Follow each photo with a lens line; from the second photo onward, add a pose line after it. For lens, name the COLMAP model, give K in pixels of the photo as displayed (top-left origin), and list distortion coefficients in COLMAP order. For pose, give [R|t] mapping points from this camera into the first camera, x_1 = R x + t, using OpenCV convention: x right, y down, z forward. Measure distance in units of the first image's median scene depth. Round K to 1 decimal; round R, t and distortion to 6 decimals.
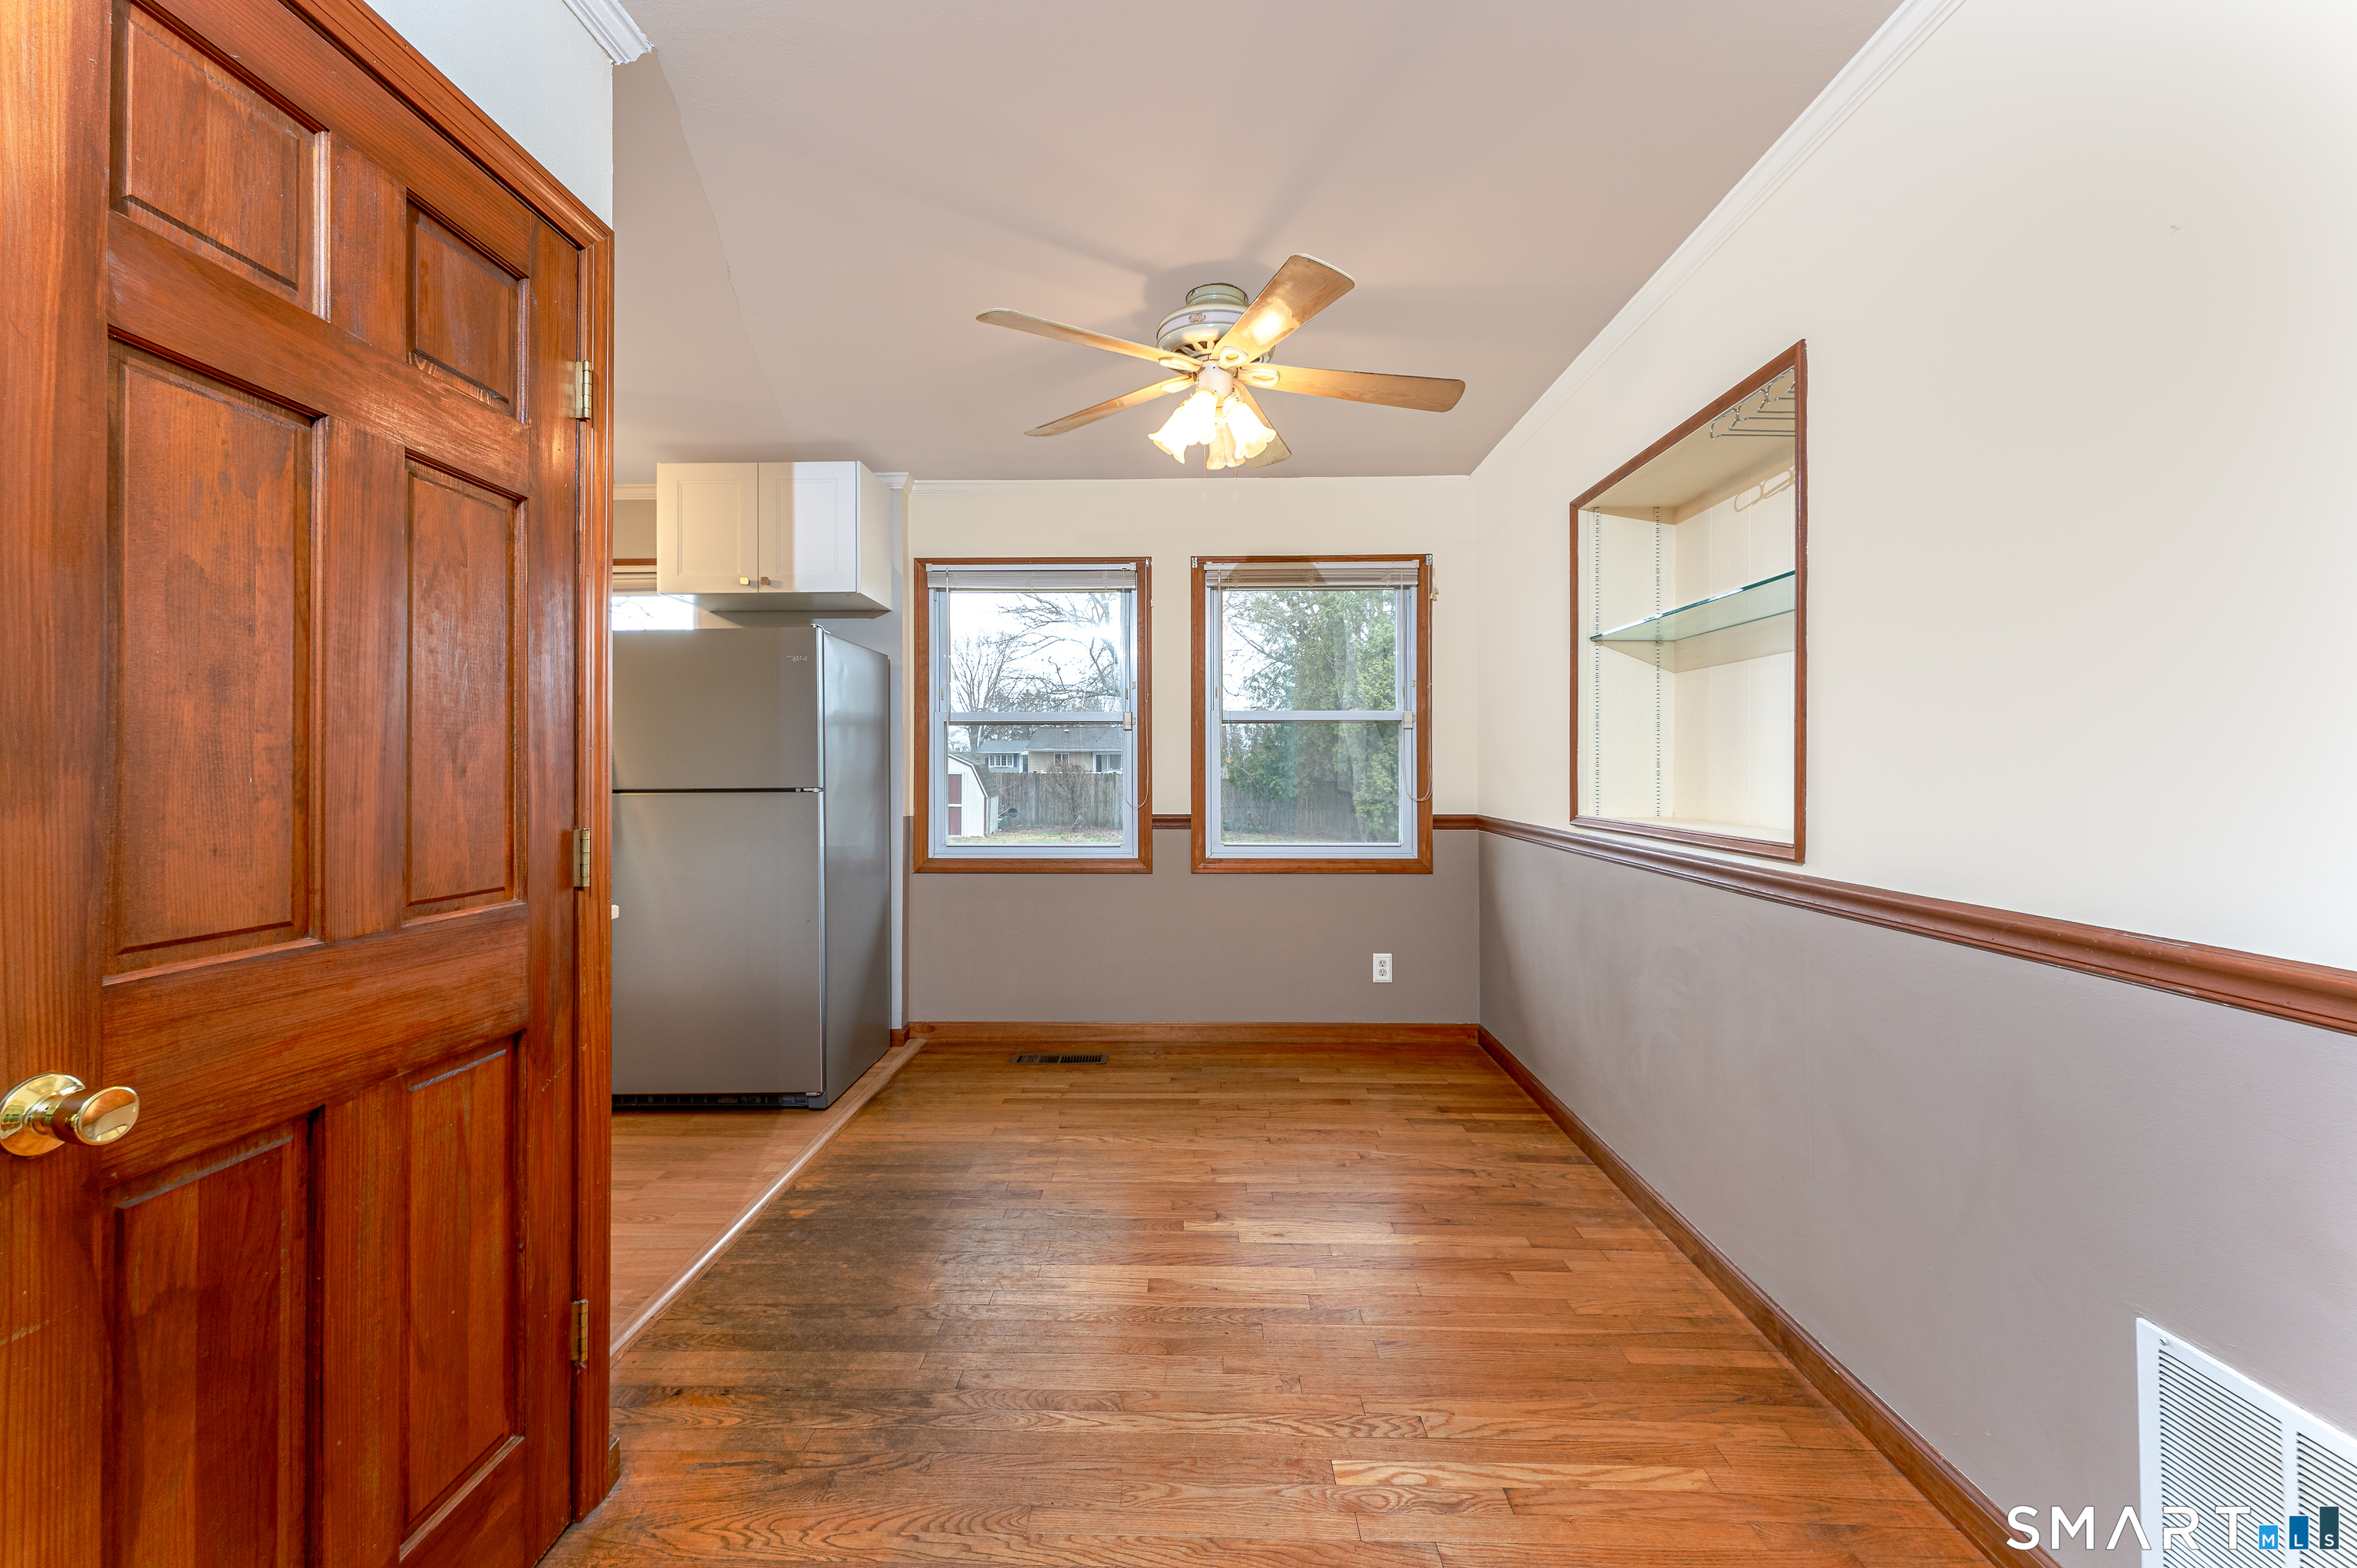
lens RADIAL K [[954.7, 0, 1181.0], [0, 954.7, 766.8], [0, 0, 1]] dist [0.006570, 0.000099]
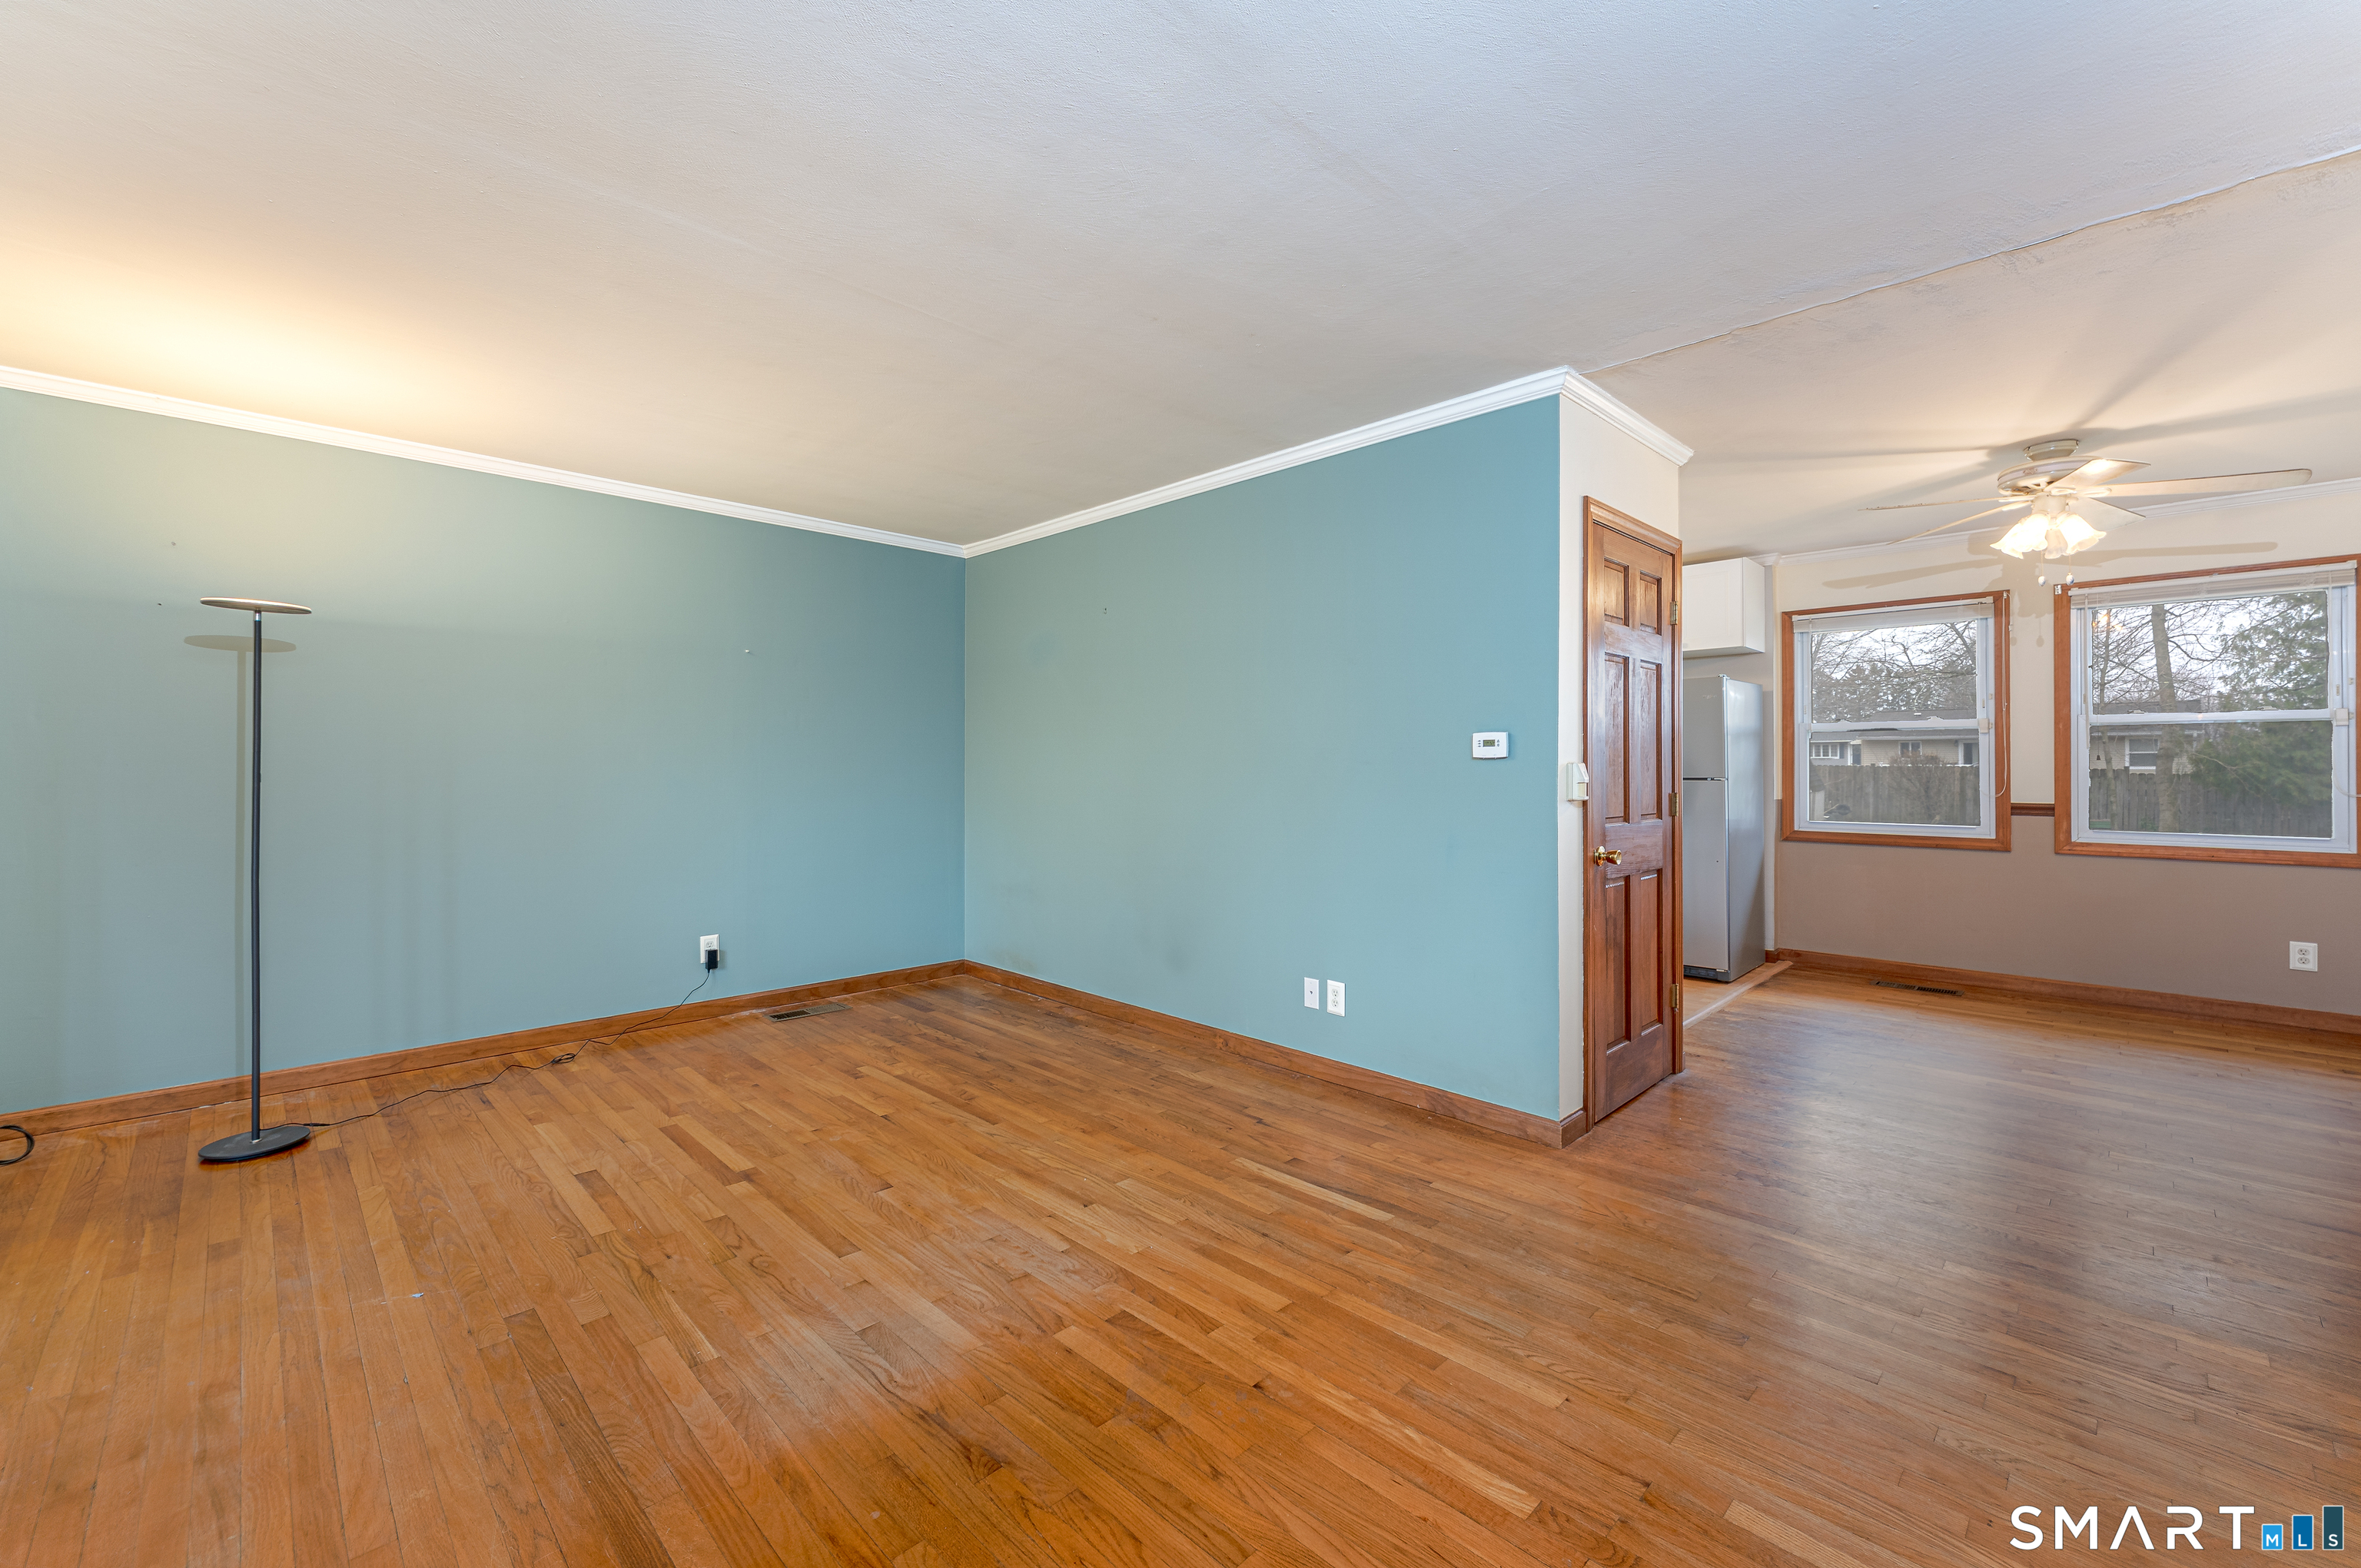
lens RADIAL K [[956.4, 0, 1189.3], [0, 956.4, 763.9], [0, 0, 1]] dist [0.006570, 0.000099]
pose [[0.719323, -0.001005, -0.694675, 0.068635], [0.004518, 0.999985, 0.003231, -0.008724], [0.694661, -0.005463, 0.719317, -0.609684]]
